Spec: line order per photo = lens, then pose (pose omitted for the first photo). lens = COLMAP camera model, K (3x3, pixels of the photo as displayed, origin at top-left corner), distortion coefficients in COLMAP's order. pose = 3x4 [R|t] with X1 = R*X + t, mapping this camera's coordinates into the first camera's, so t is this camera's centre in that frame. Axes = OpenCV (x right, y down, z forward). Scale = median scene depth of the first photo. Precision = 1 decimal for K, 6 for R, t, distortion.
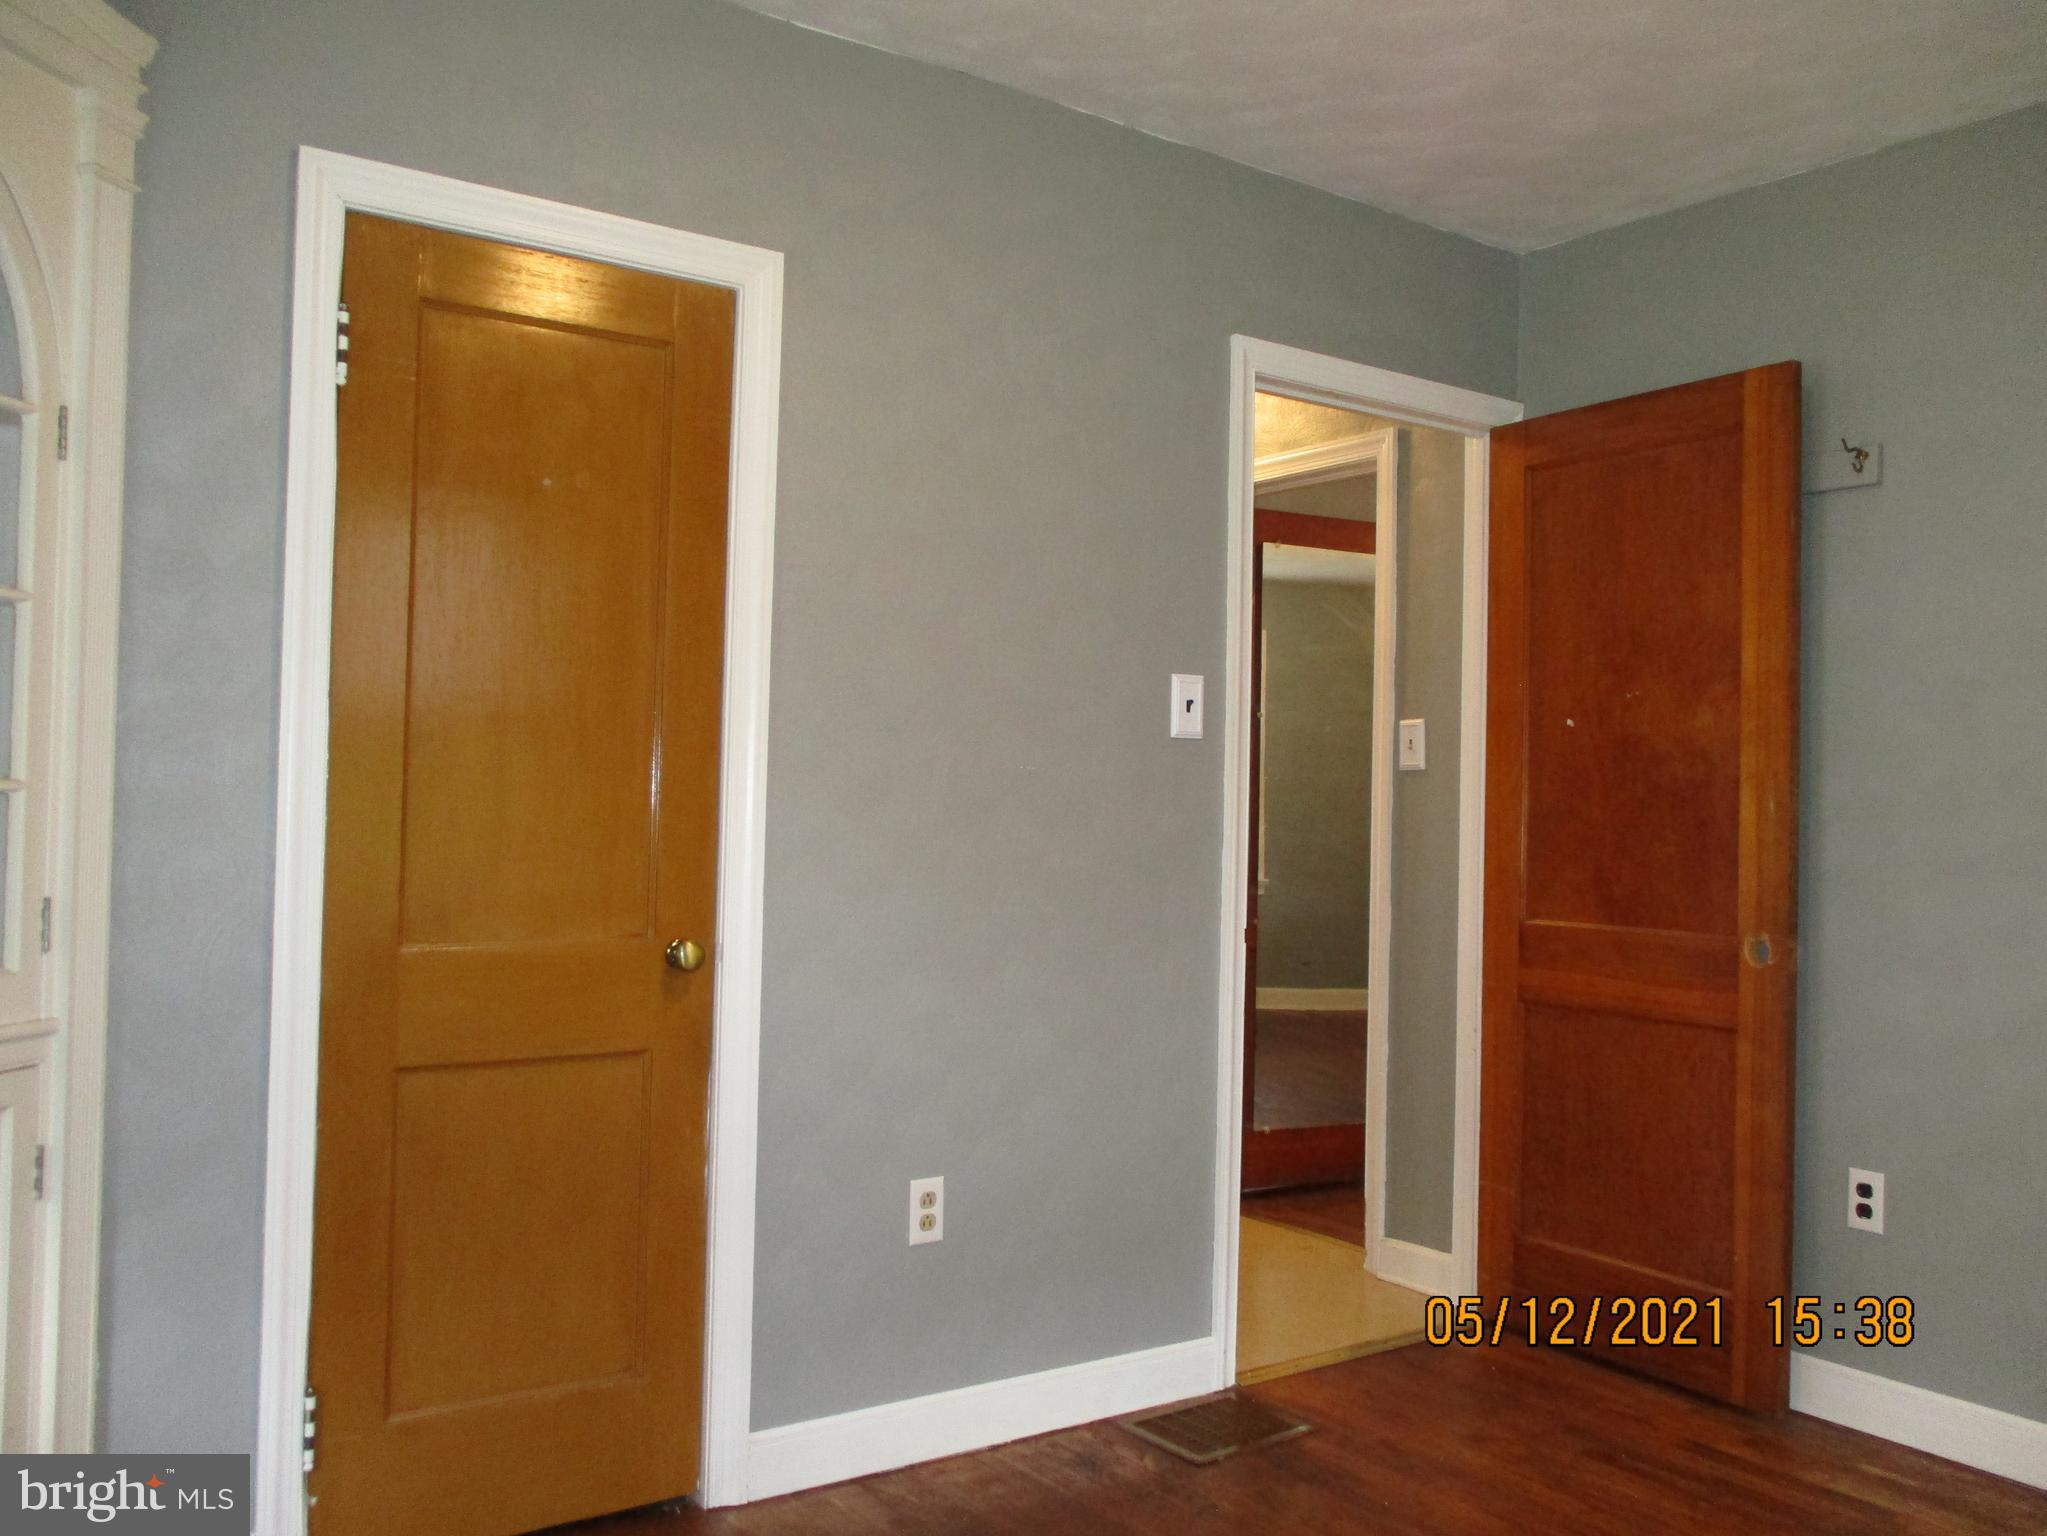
lens RADIAL K [[1719.4, 0, 1027.9], [0, 1719.4, 760.9], [0, 0, 1]] dist [-0.003519, 0.001542]
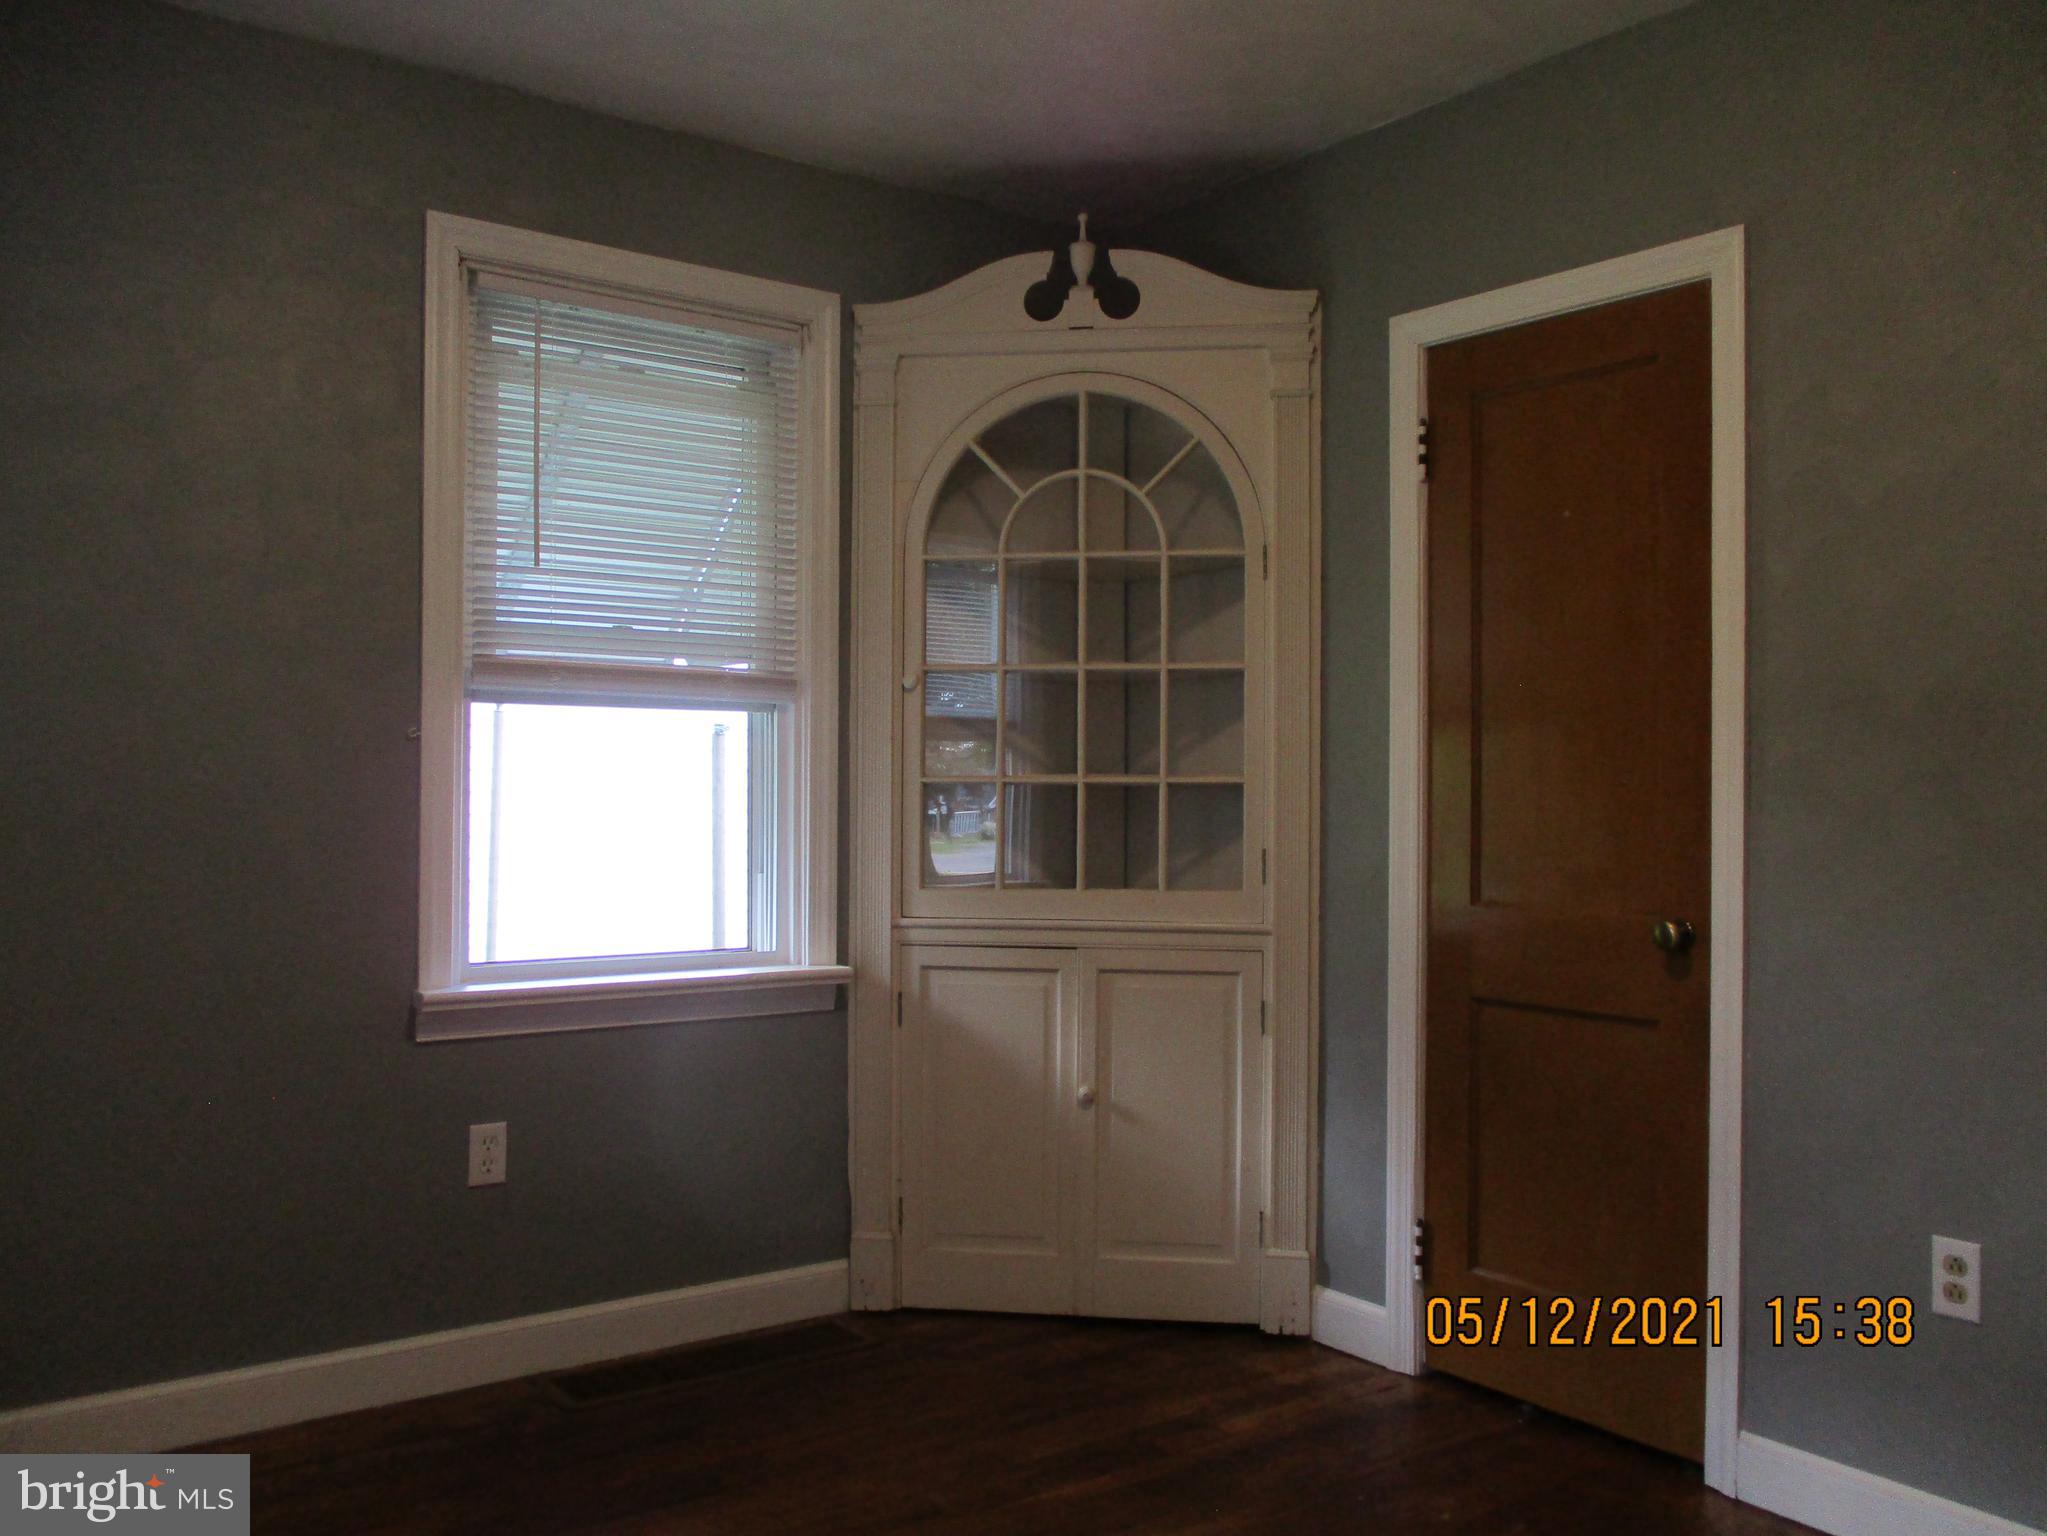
lens RADIAL K [[1719.4, 0, 1027.9], [0, 1719.4, 760.9], [0, 0, 1]] dist [-0.003519, 0.001542]
pose [[0.028537, -0.025603, -0.999265, 0.863389], [0.019182, 0.999502, -0.025061, 0.026604], [0.999409, -0.018453, 0.029014, 0.600220]]
